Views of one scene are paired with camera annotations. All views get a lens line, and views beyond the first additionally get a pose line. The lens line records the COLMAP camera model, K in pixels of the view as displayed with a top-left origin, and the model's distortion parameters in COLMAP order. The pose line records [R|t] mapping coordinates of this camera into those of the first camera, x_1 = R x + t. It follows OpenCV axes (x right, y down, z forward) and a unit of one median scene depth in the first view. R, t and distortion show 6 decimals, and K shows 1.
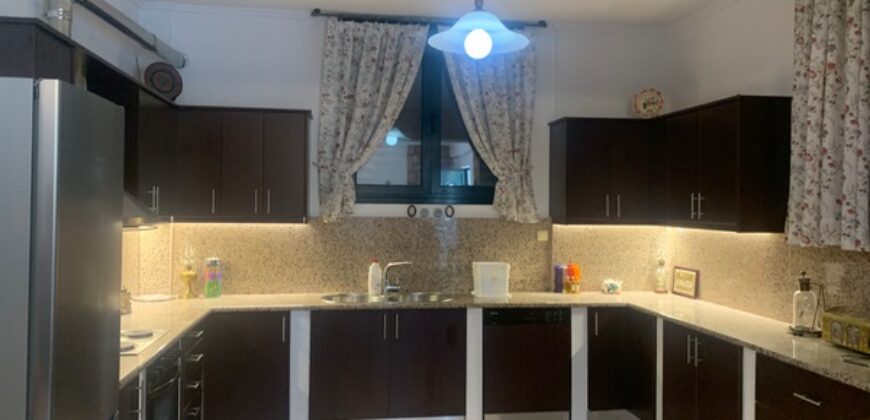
lens RADIAL K [[670.4, 0, 419.5], [0, 670.4, 205.7], [0, 0, 1]] dist [0.094965, -0.224910]
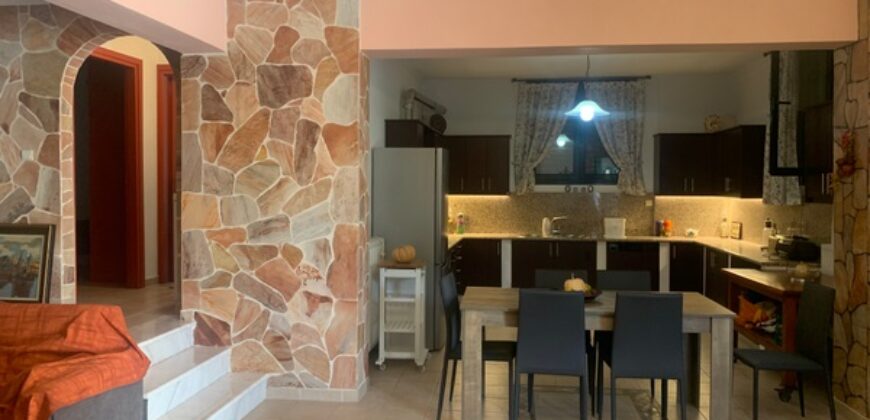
lens RADIAL K [[670.4, 0, 419.5], [0, 670.4, 205.7], [0, 0, 1]] dist [0.094965, -0.224910]
pose [[0.962761, 0.001670, -0.270348, 0.092672], [0.005535, 0.999650, 0.025886, 0.004711], [0.270297, -0.026419, 0.962415, -0.816432]]
